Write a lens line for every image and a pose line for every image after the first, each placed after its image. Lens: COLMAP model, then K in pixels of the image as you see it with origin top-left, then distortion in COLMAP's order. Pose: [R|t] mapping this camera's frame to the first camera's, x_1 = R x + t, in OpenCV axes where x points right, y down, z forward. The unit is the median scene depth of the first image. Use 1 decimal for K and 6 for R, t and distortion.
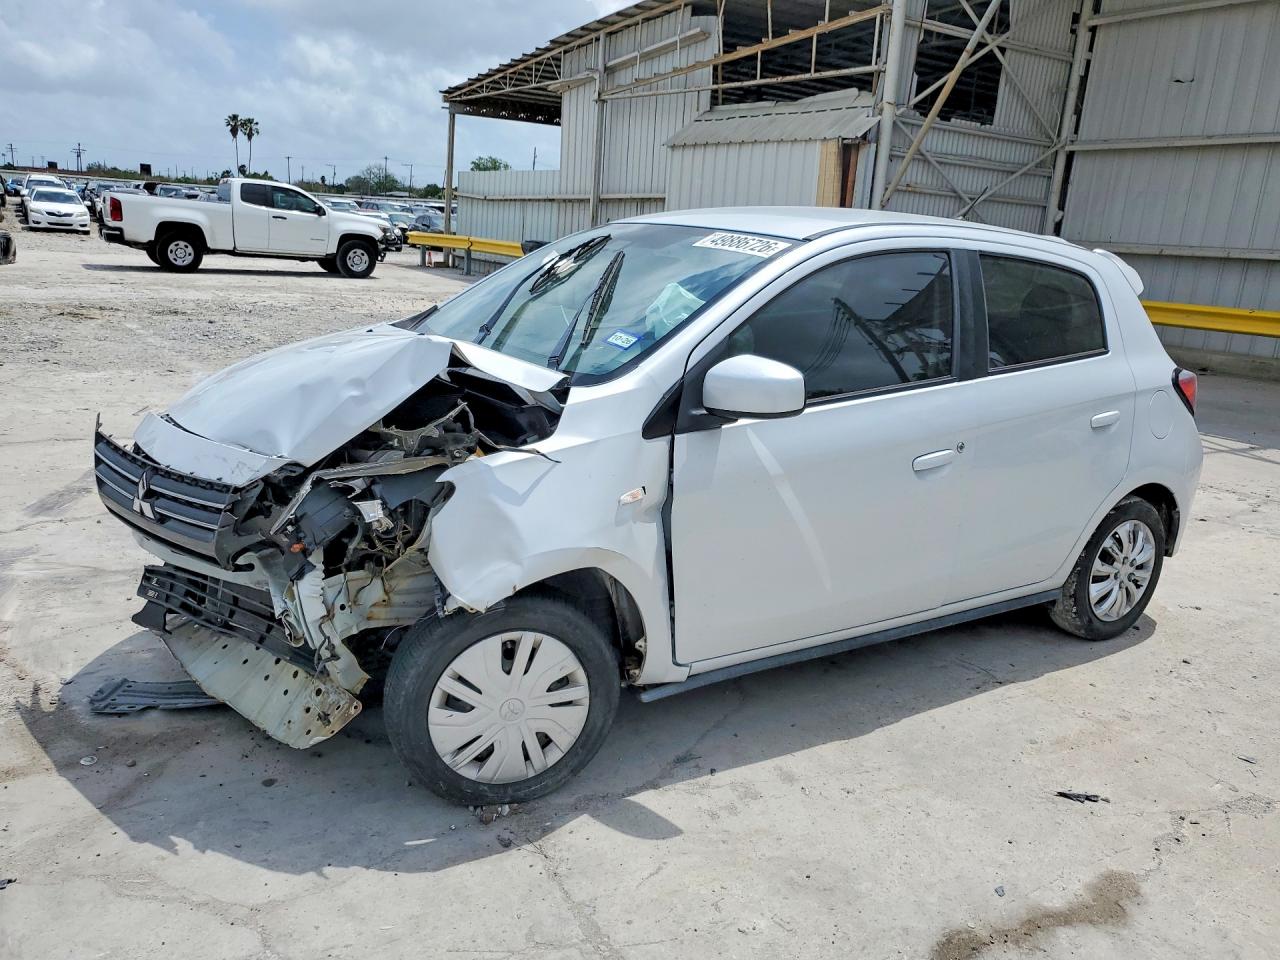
lens RADIAL K [[972.9, 0, 639.6], [0, 972.9, 475.1], [0, 0, 1]] dist [-0.017248, 0.035211]
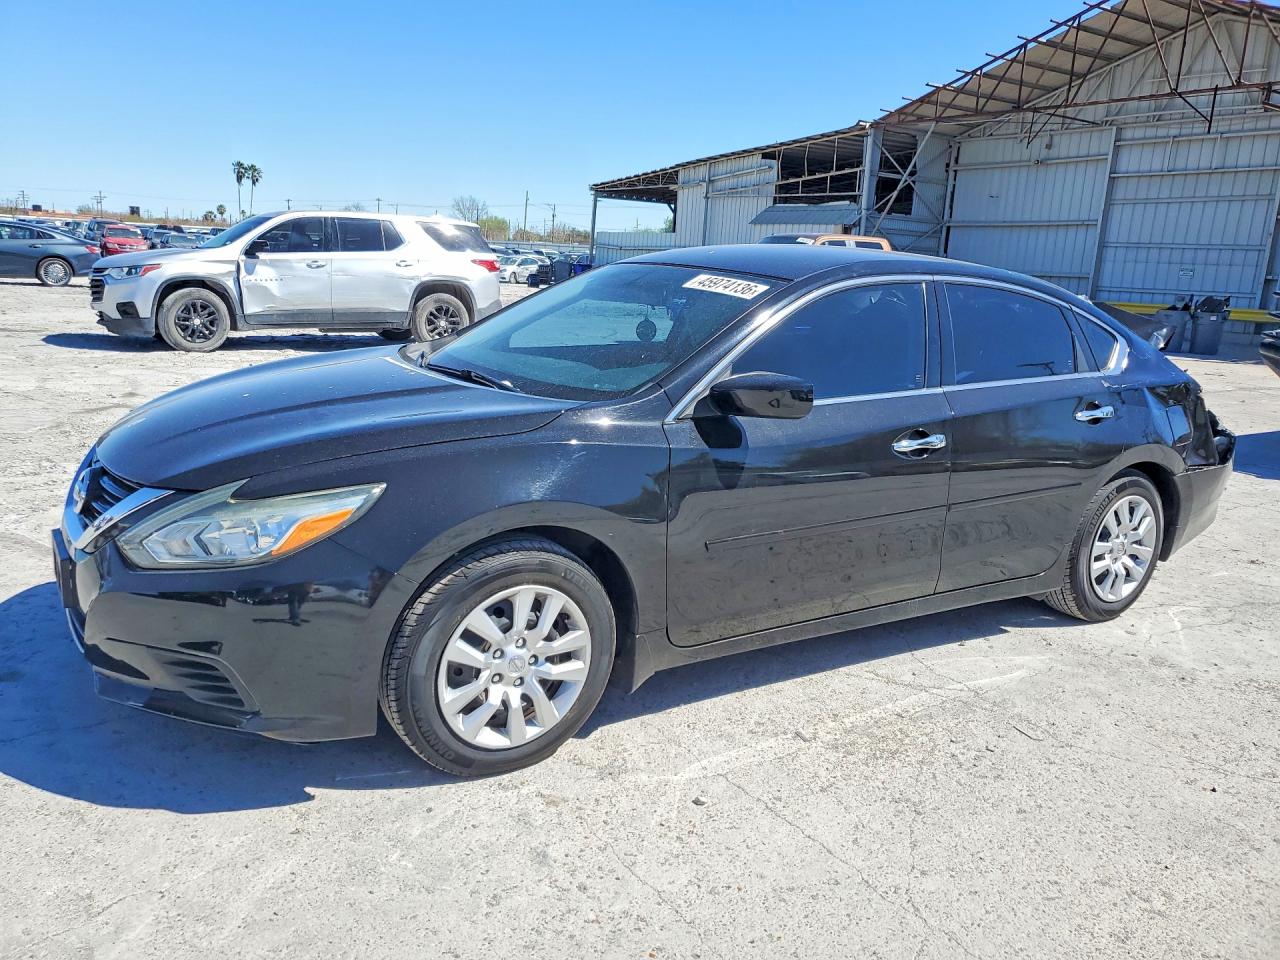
lens RADIAL K [[972.9, 0, 629.4], [0, 972.9, 459.4], [0, 0, 1]] dist [-0.017248, 0.035211]
pose [[0.999166, -0.025346, 0.032022, -0.333515], [0.026734, 0.998687, -0.043693, 0.250107], [-0.030873, 0.044512, 0.998532, -1.073154]]
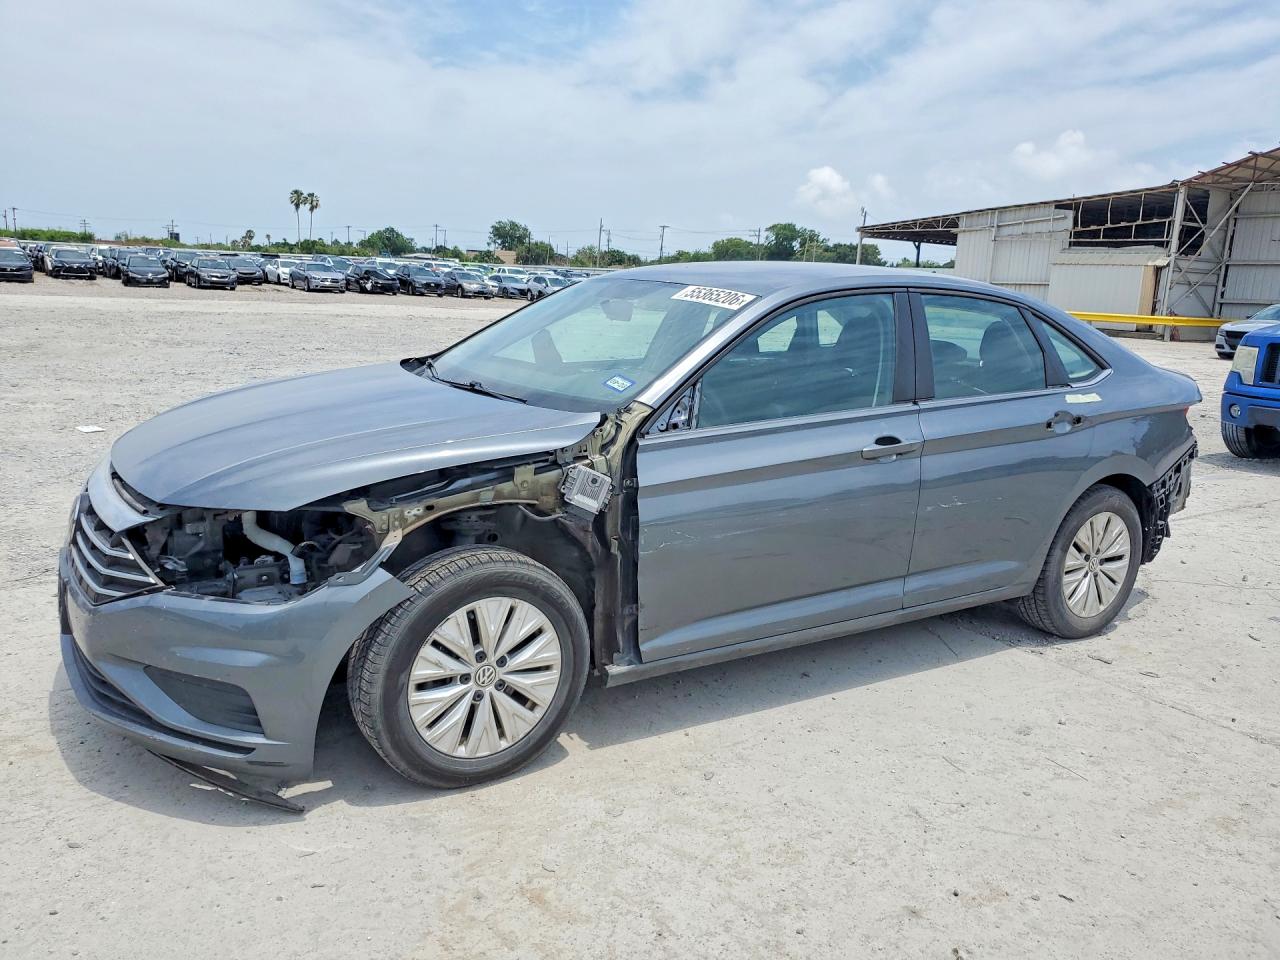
lens RADIAL K [[972.9, 0, 620.8], [0, 972.9, 477.1], [0, 0, 1]] dist [-0.017248, 0.035211]
pose [[0.998872, -0.032271, 0.034827, -1.252699], [0.033852, 0.998376, -0.045821, 0.286641], [-0.033292, 0.046949, 0.998342, -1.467192]]
